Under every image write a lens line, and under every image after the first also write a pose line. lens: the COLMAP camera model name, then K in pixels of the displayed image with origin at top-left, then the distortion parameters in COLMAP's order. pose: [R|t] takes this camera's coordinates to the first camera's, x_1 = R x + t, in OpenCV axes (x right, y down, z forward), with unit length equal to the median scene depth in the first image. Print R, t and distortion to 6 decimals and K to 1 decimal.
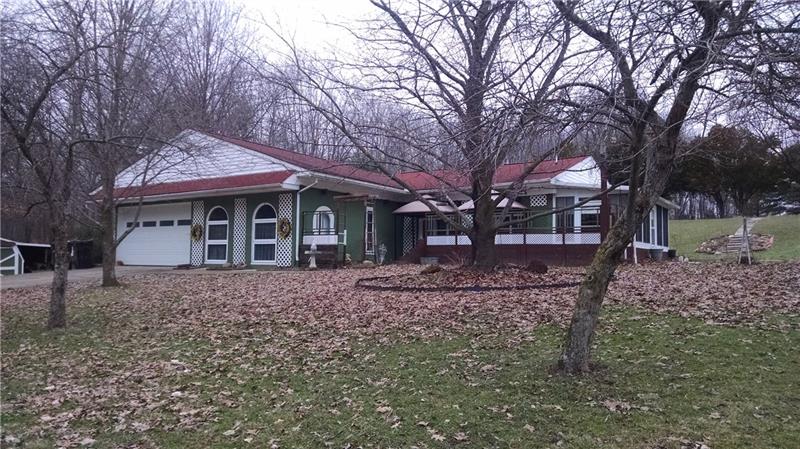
lens RADIAL K [[546.4, 0, 398.5], [0, 546.4, 215.9], [0, 0, 1]] dist [-0.044443, -0.008521]
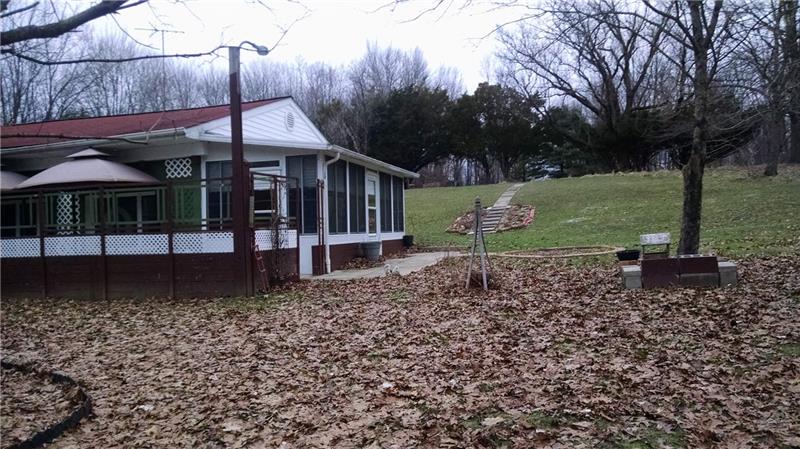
lens RADIAL K [[546.4, 0, 400.7], [0, 546.4, 228.1], [0, 0, 1]] dist [-0.044443, -0.008521]
pose [[0.933964, -0.045923, 0.354405, 0.196938], [0.015205, 0.995917, 0.088980, -0.008740], [-0.357044, -0.077715, 0.930849, 0.270002]]
